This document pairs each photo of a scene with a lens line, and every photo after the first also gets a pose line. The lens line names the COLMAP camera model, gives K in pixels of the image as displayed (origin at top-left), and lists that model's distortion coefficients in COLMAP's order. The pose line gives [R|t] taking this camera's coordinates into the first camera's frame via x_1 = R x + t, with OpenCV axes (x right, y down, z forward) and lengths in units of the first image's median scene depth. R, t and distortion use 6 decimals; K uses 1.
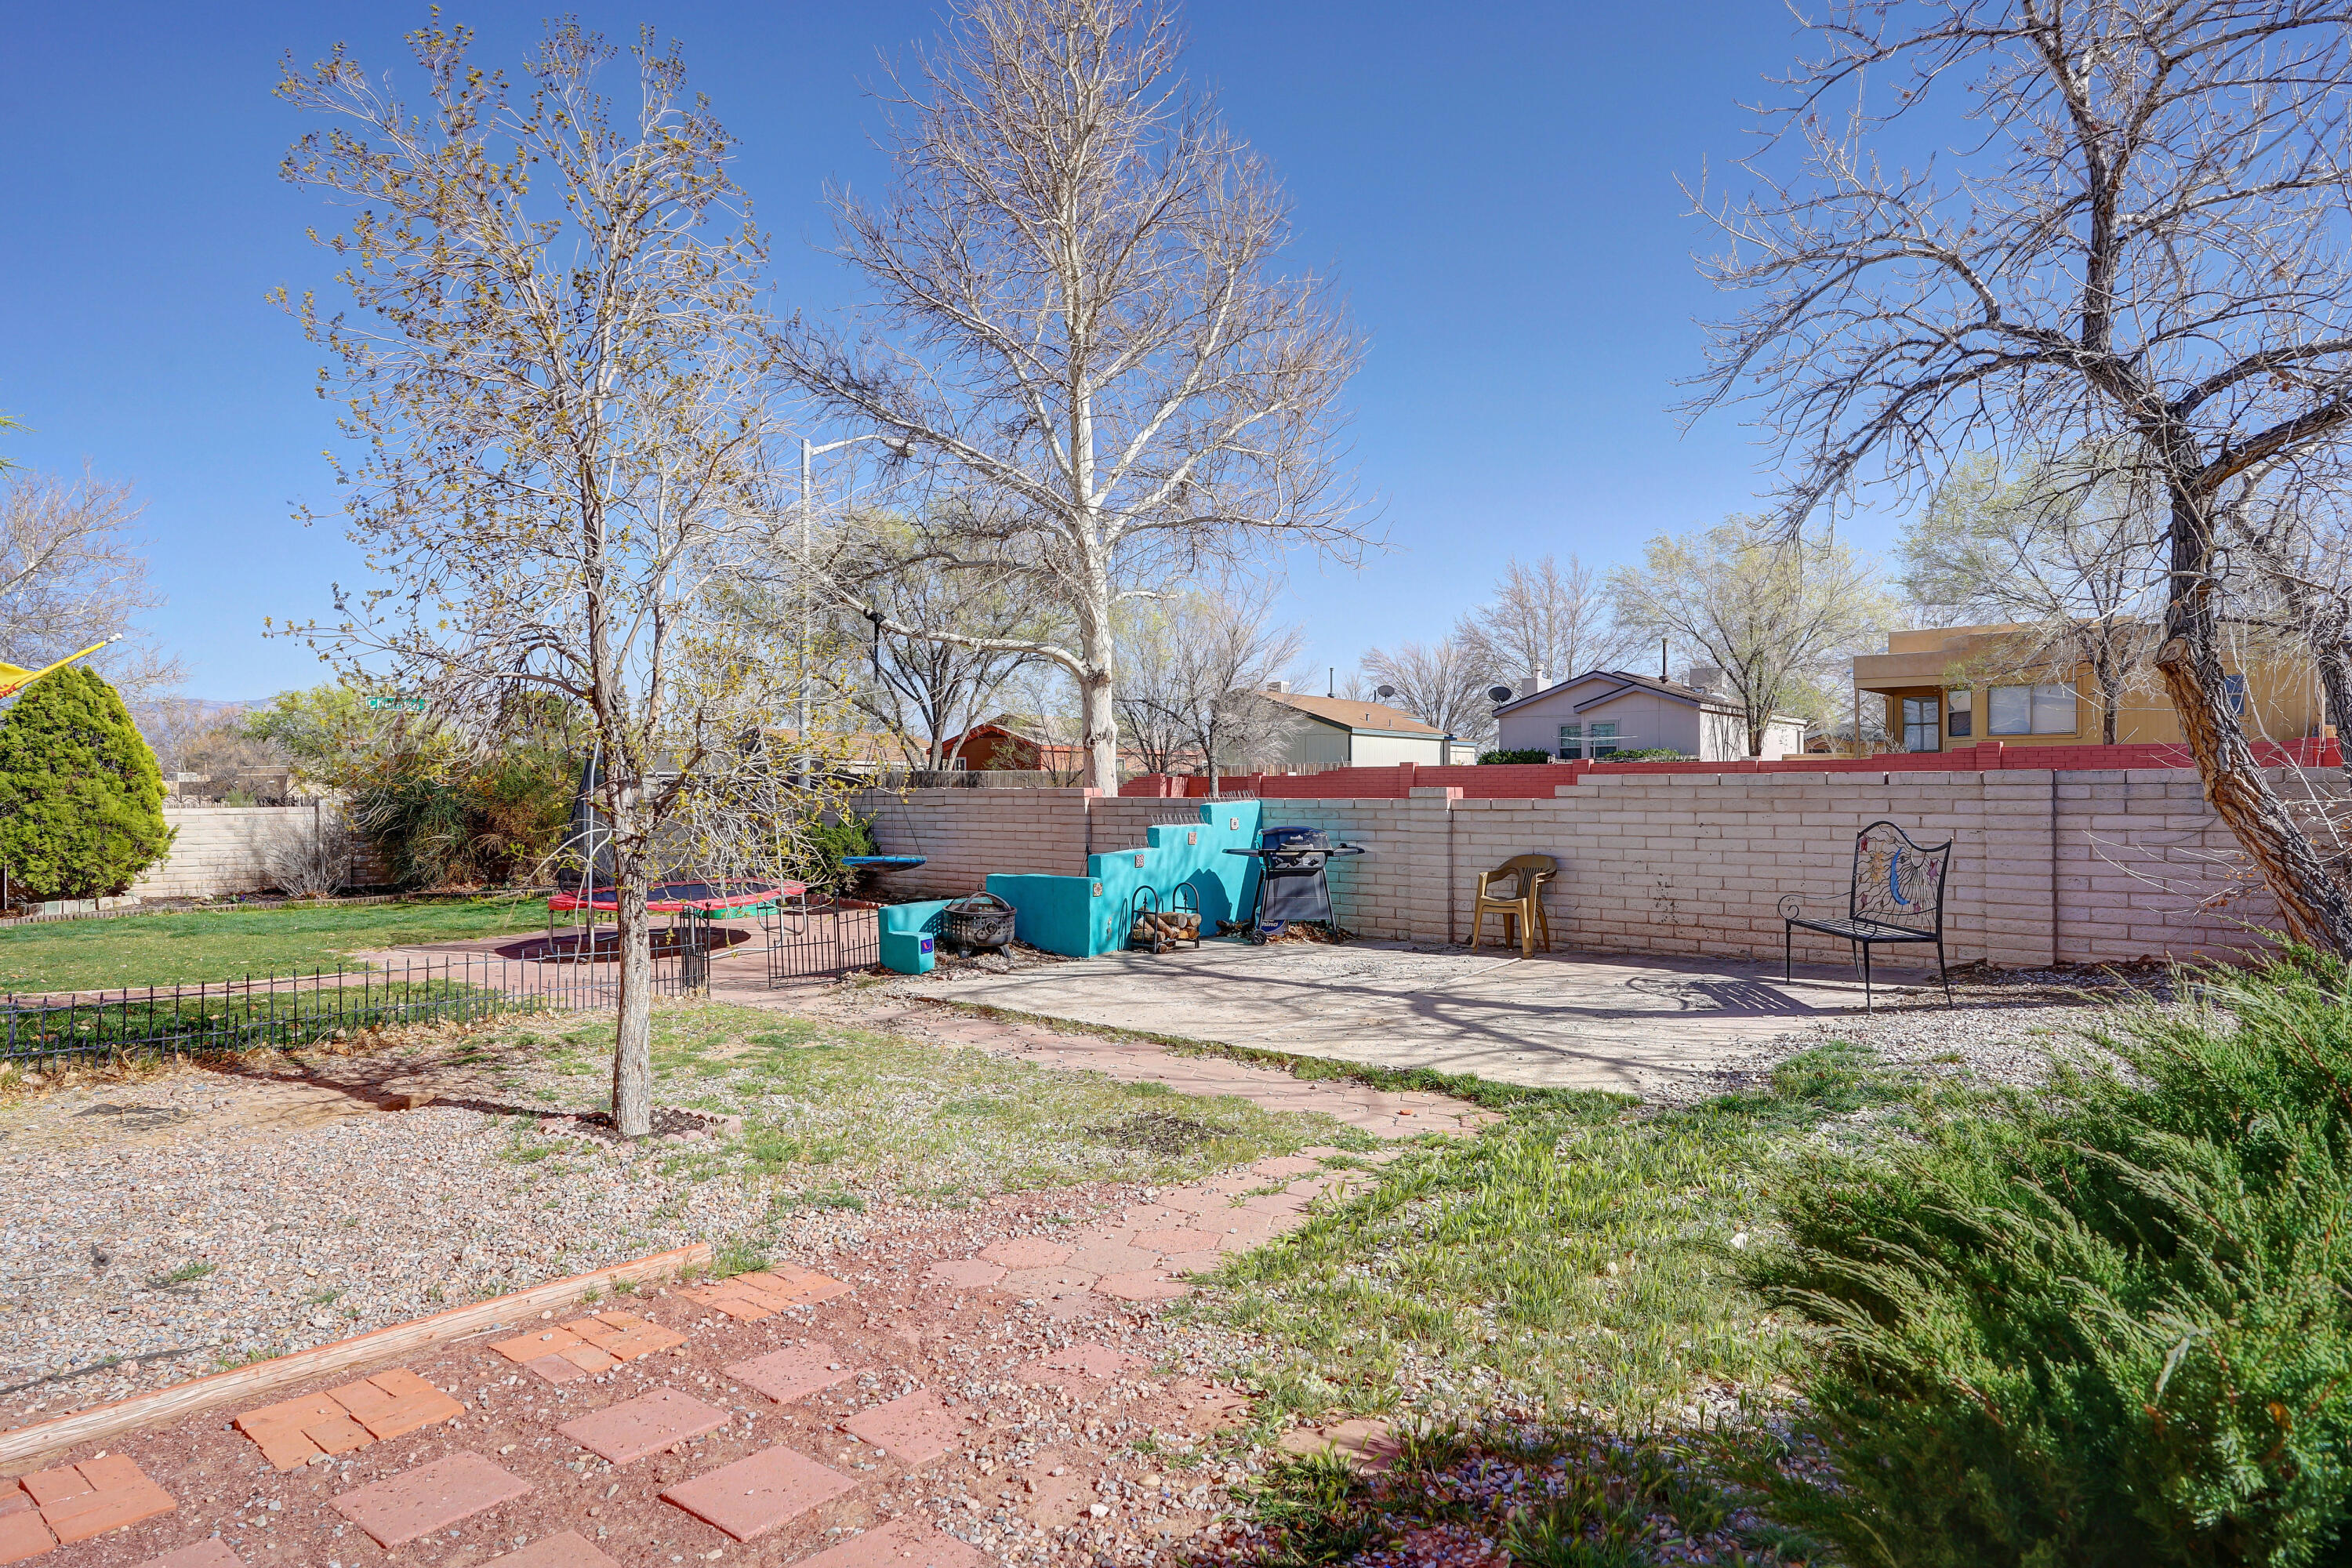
lens RADIAL K [[1373.4, 0, 1176.0], [0, 1373.4, 784.0], [0, 0, 1]] dist [0.001764, 0.000483]
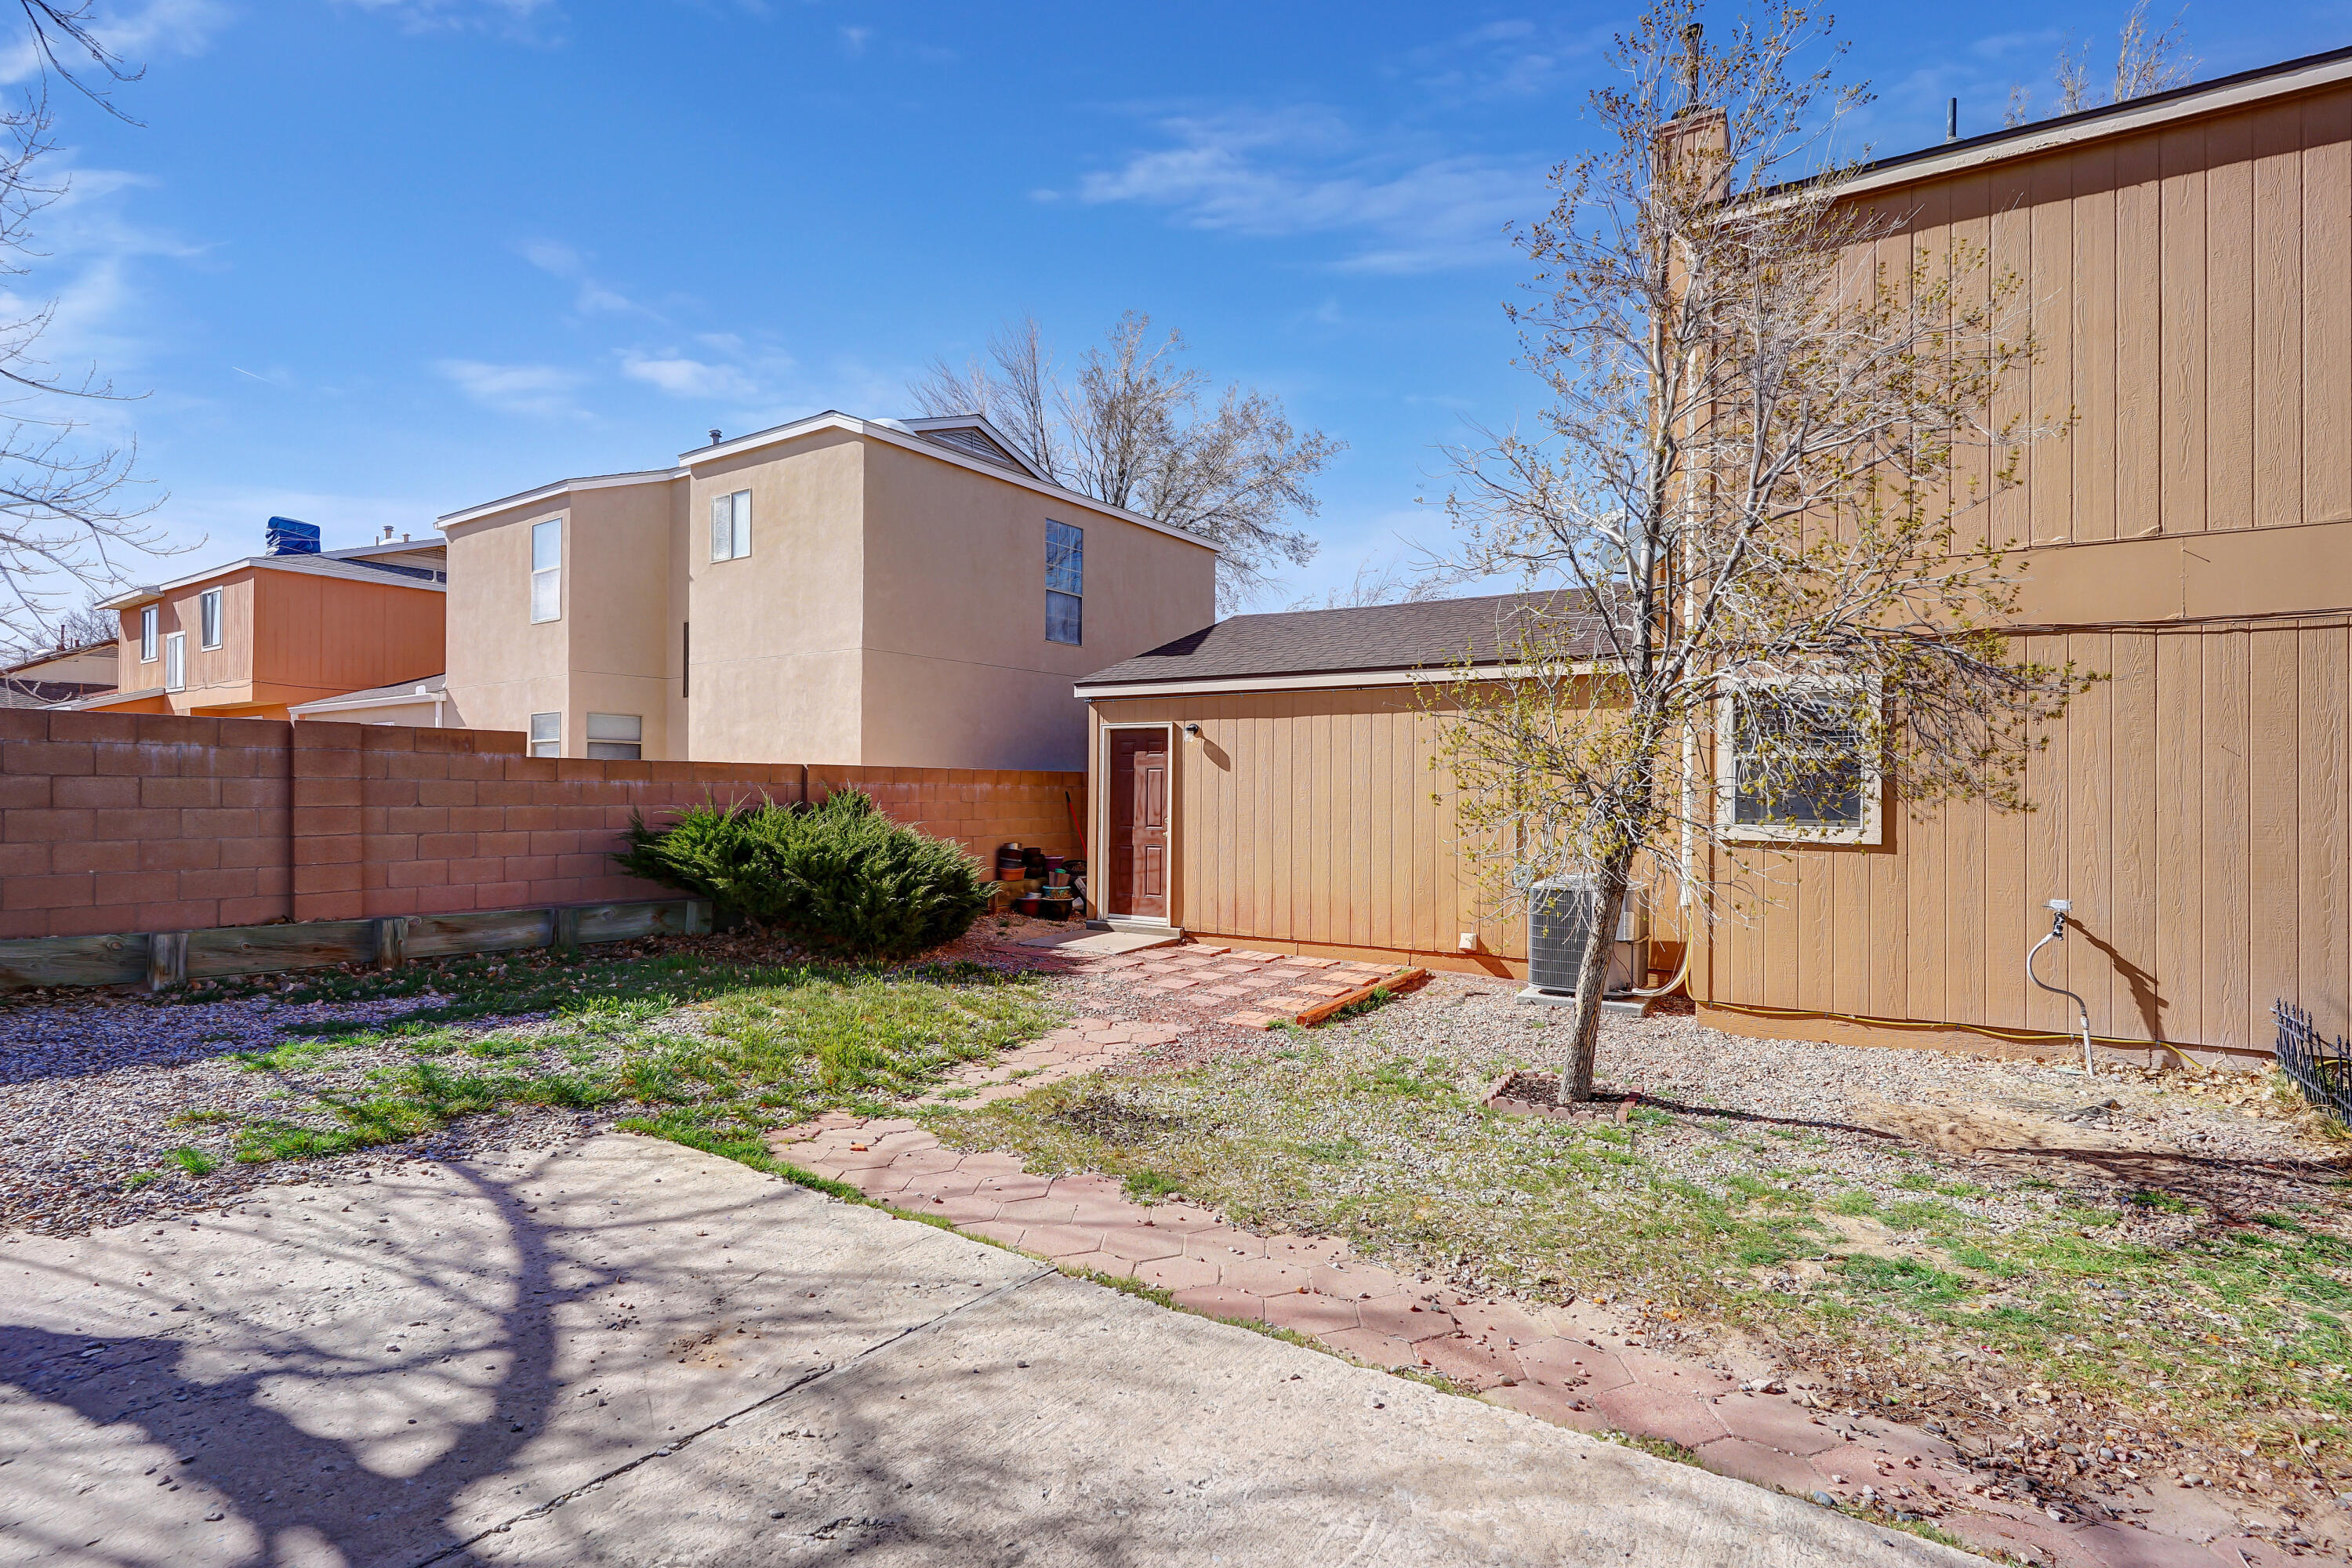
lens RADIAL K [[1124.1, 0, 1176.0], [0, 1124.1, 784.0], [0, 0, 1]] dist [0.001031, -0.000189]
pose [[-0.984067, 0.001576, -0.177789, 0.106681], [0.001771, 0.999998, -0.000939, -0.011994], [0.177787, -0.001238, -0.984068, 2.030486]]
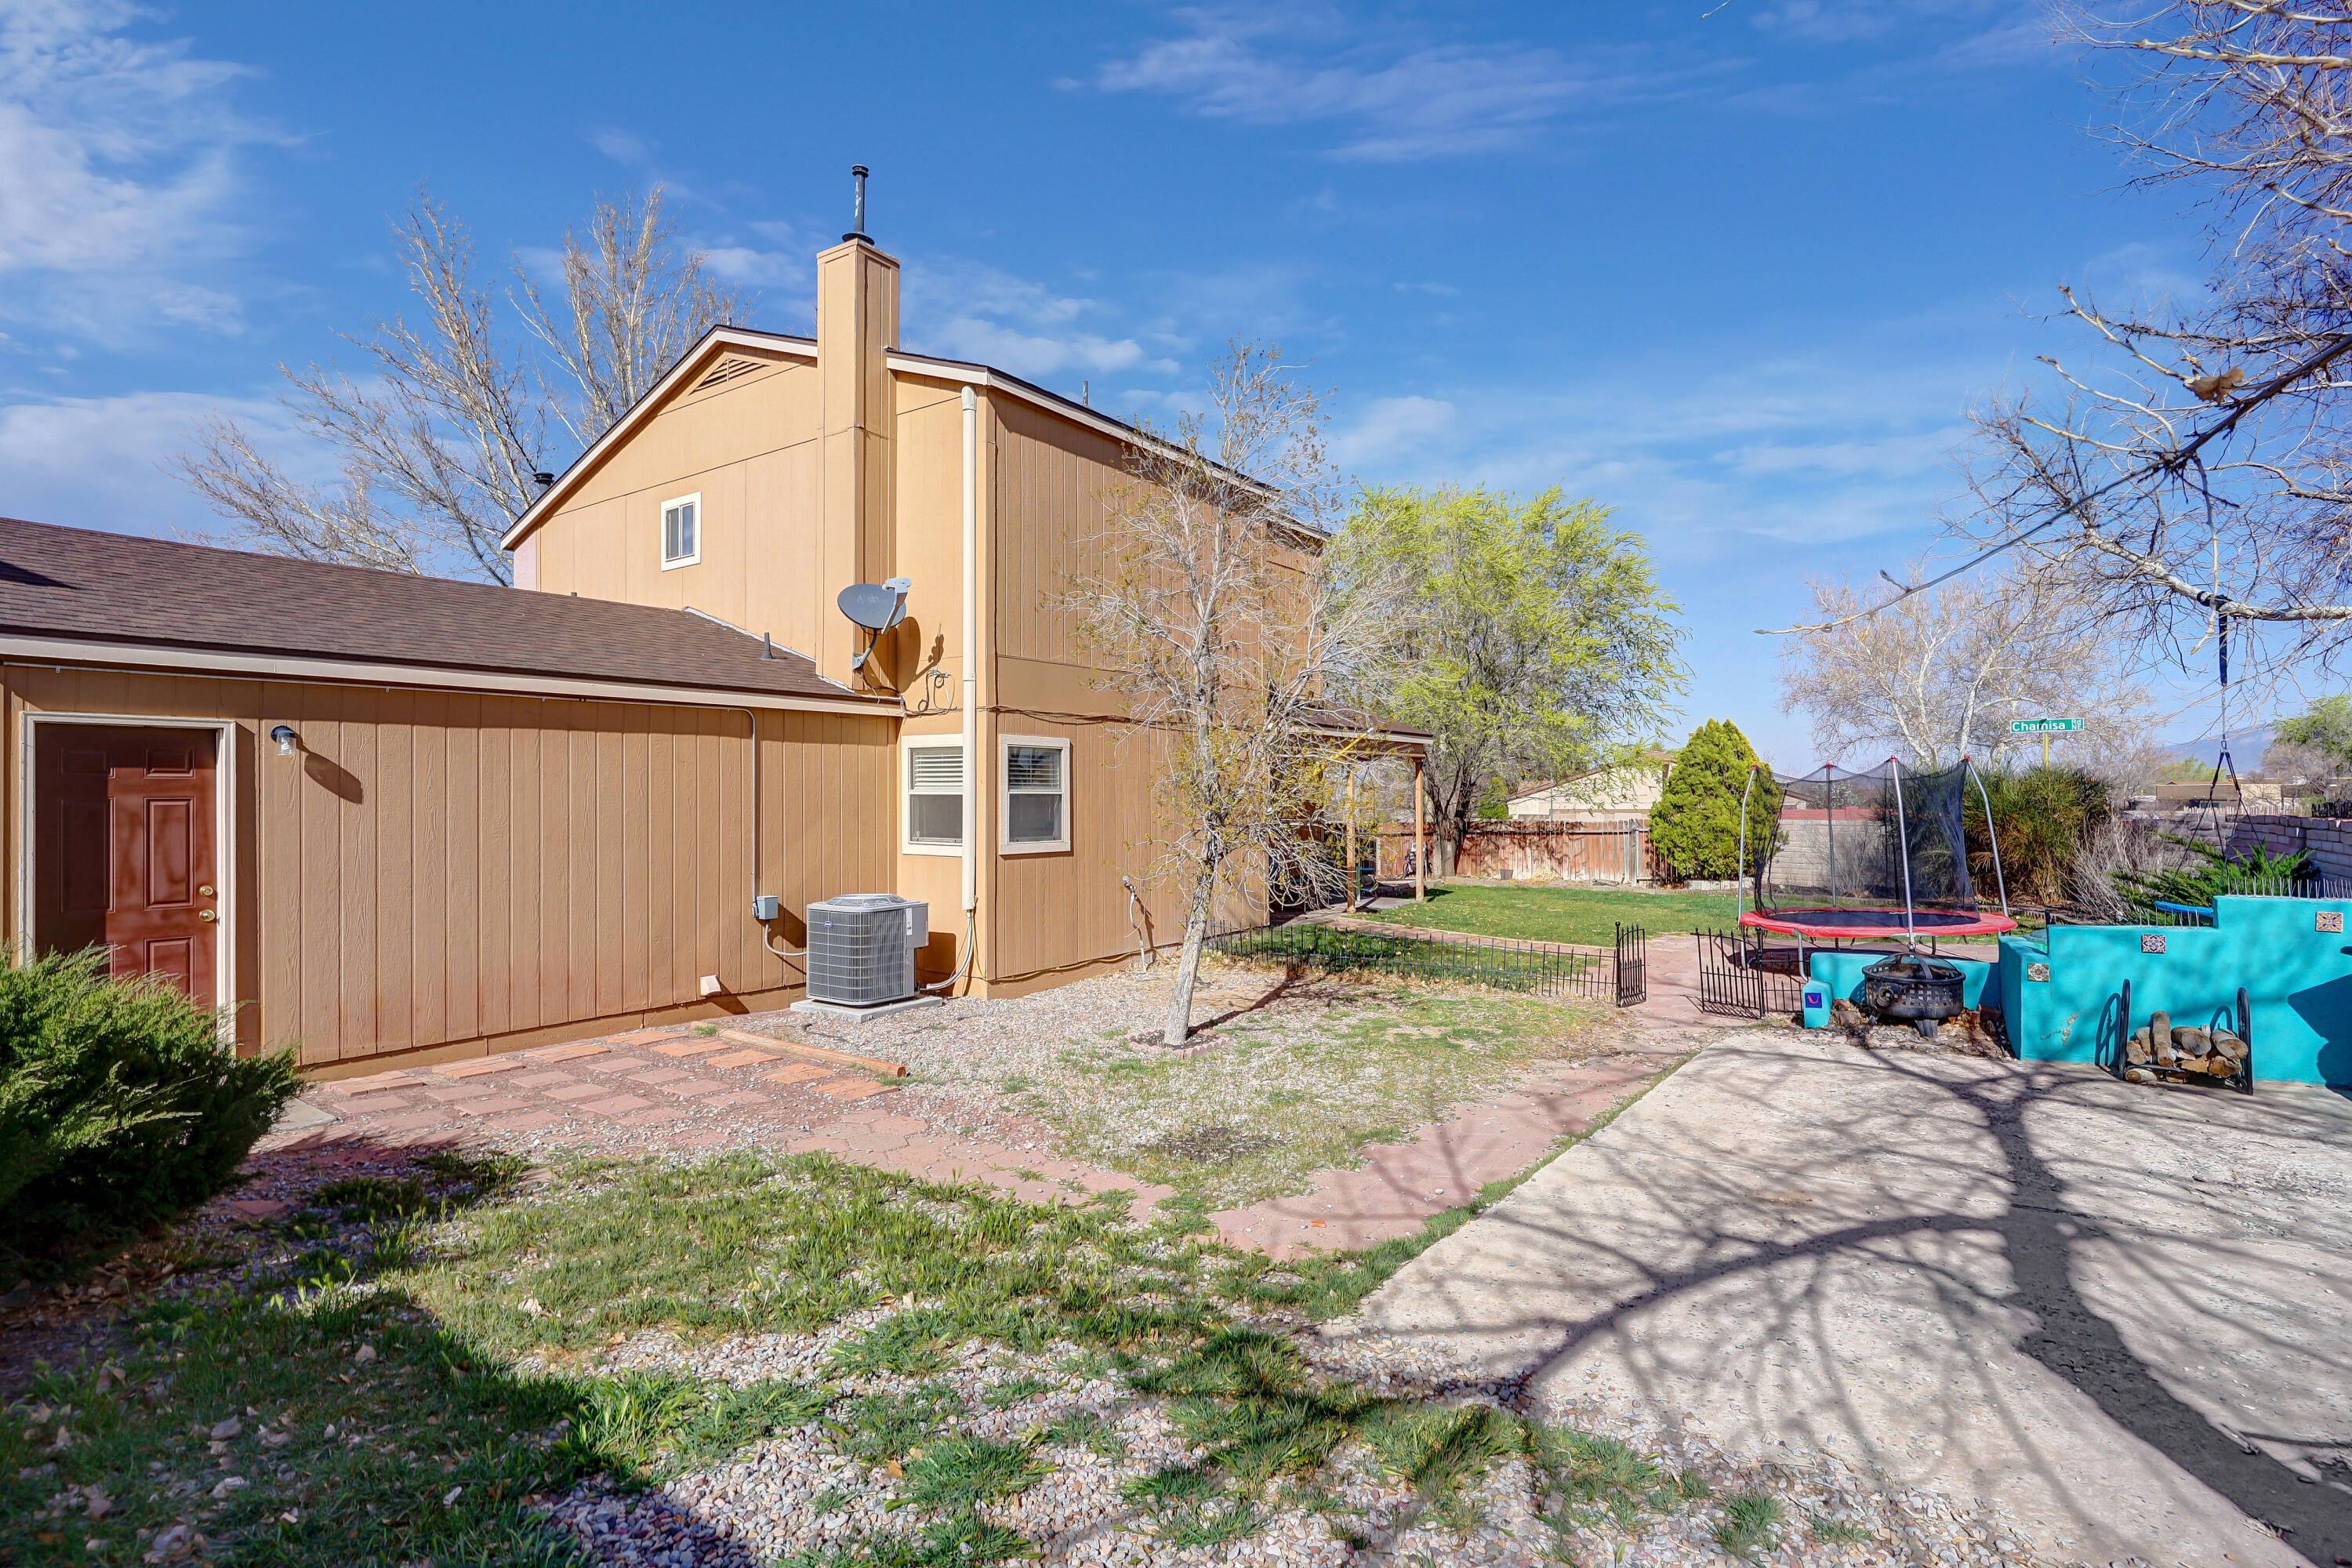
lens RADIAL K [[1124.1, 0, 1176.0], [0, 1124.1, 784.0], [0, 0, 1]] dist [0.001031, -0.000189]
pose [[0.108020, -0.001866, -0.994147, 1.009165], [0.001118, 0.999998, -0.001756, -0.053728], [0.994148, -0.000922, 0.108021, 0.935367]]
